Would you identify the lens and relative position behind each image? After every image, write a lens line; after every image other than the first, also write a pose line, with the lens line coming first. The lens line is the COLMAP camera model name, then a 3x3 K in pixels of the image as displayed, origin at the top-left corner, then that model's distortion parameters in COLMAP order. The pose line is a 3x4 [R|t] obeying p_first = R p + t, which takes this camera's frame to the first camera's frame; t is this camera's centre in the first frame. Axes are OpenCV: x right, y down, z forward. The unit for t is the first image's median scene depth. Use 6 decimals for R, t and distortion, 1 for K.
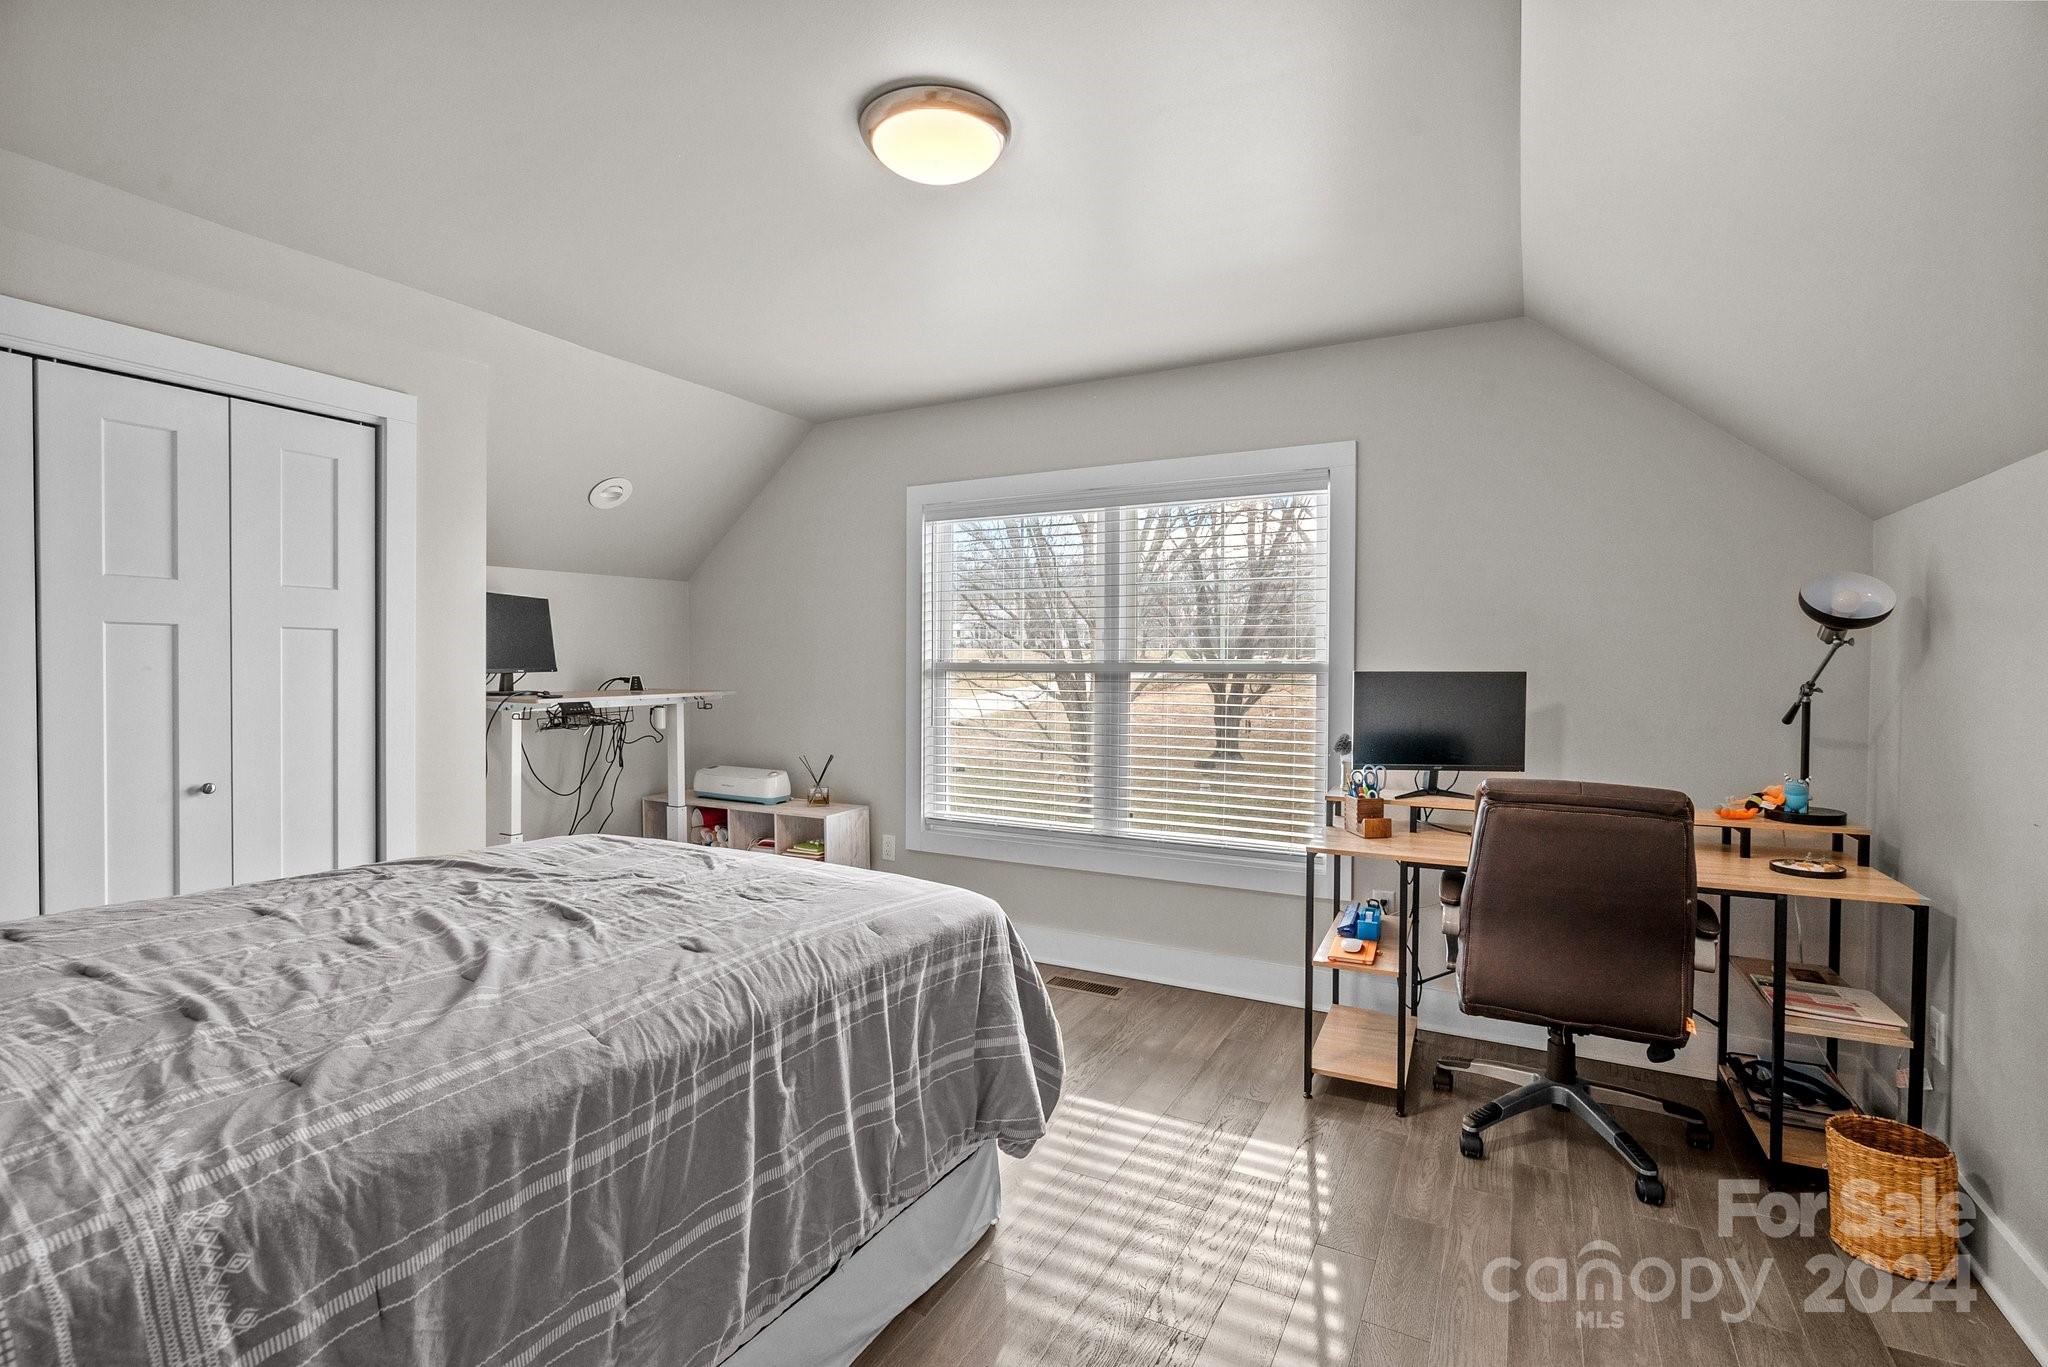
lens RADIAL K [[939.0, 0, 1027.9], [0, 939.0, 685.3], [0, 0, 1]] dist [-0.002780, 0.000564]
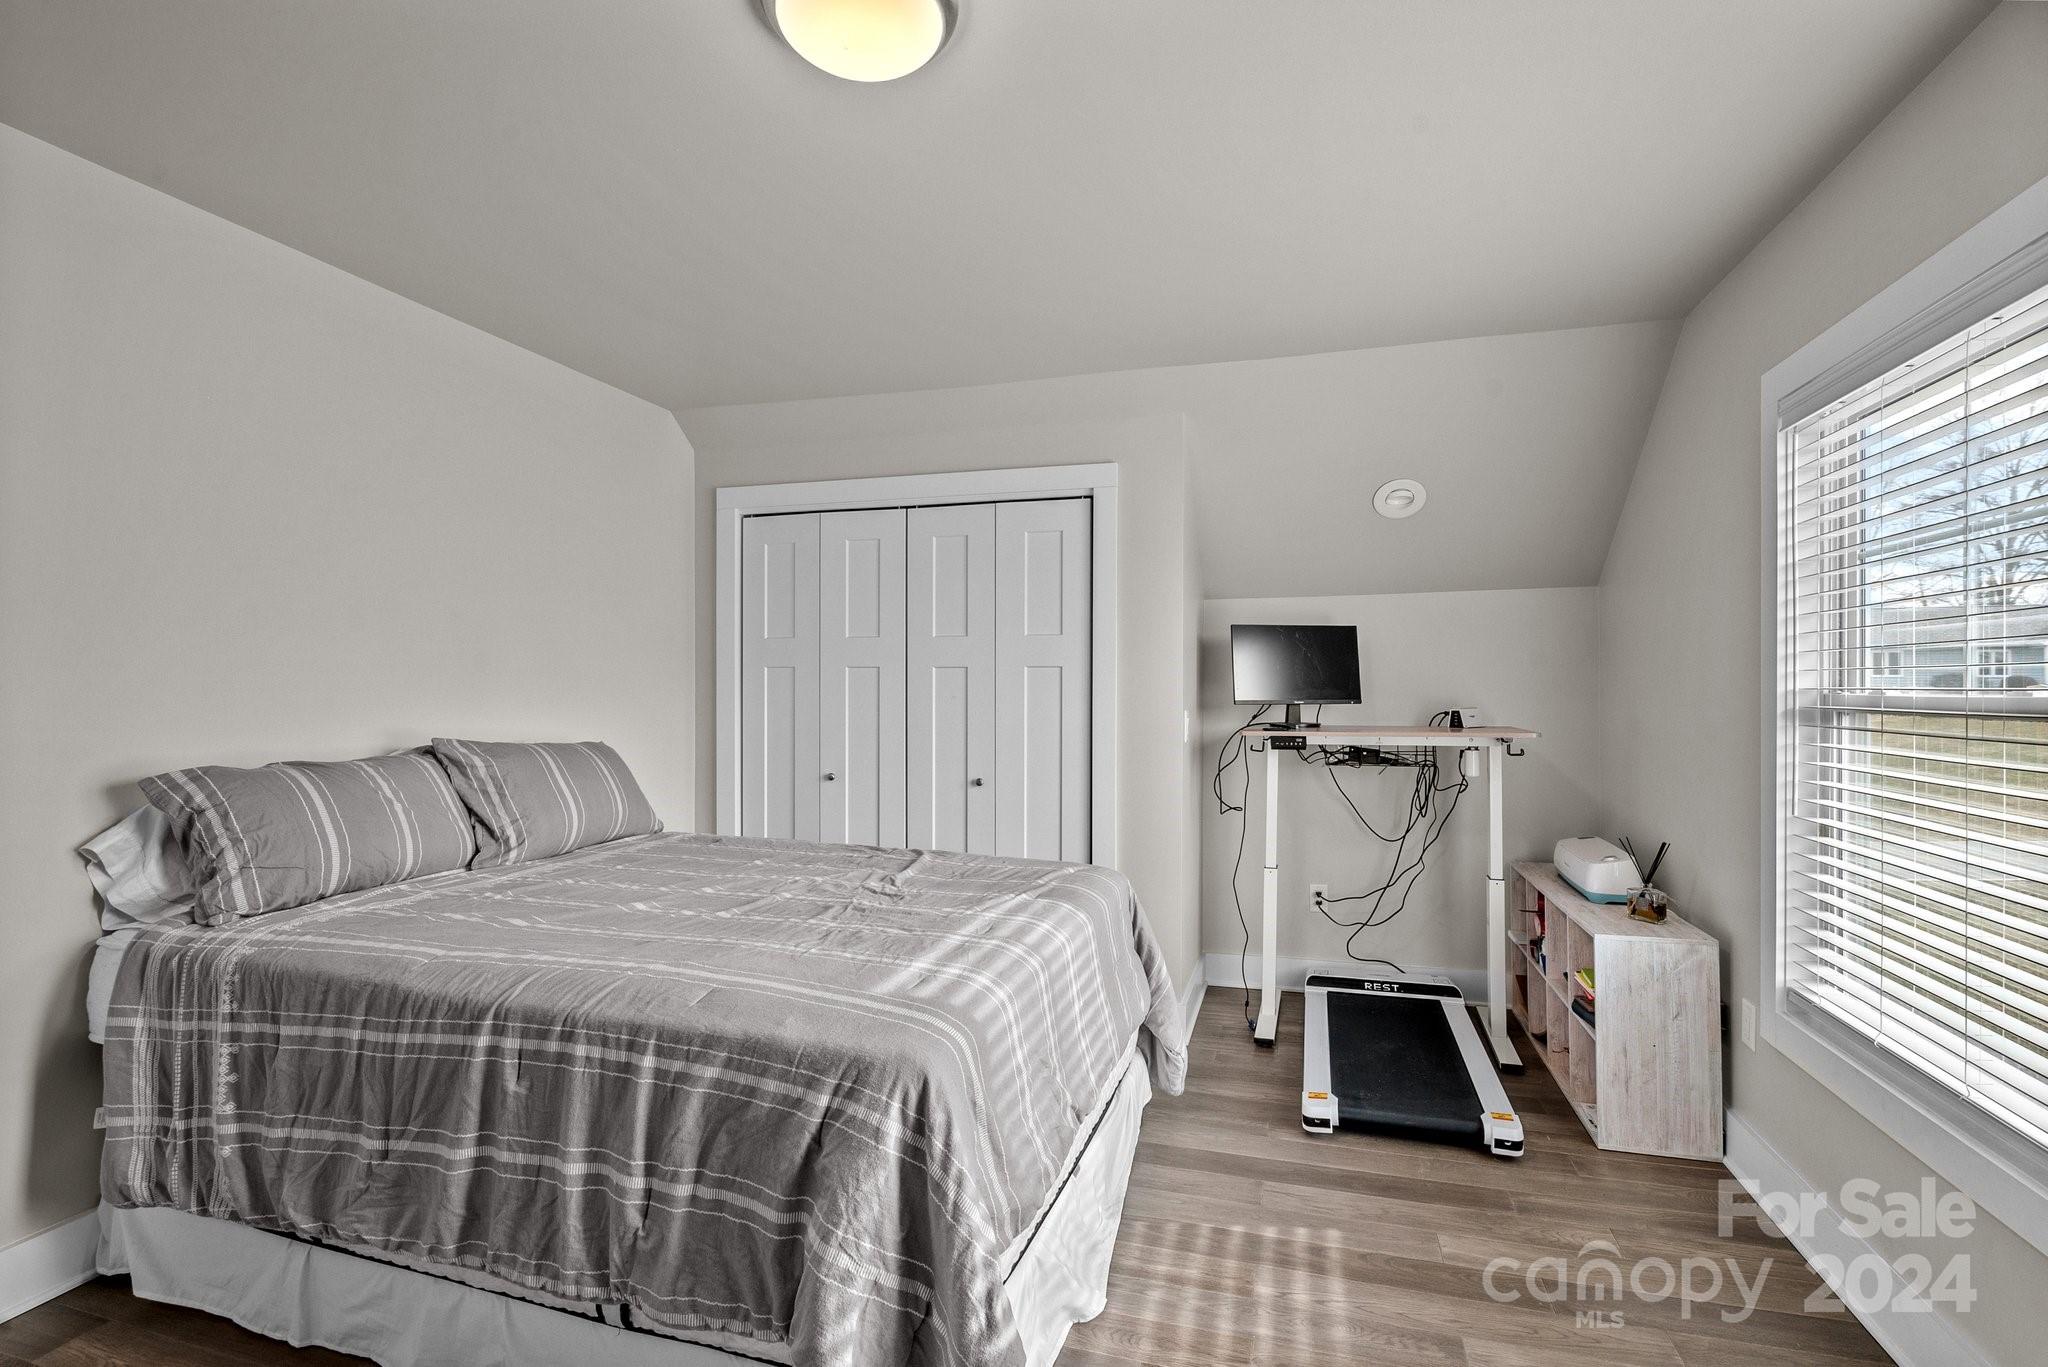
lens RADIAL K [[939.0, 0, 1027.9], [0, 939.0, 685.3], [0, 0, 1]] dist [-0.002780, 0.000564]
pose [[0.200345, -0.008524, -0.979688, 0.743809], [-0.024578, 0.999604, -0.013723, -0.026474], [0.979417, 0.026828, 0.200056, 1.083212]]
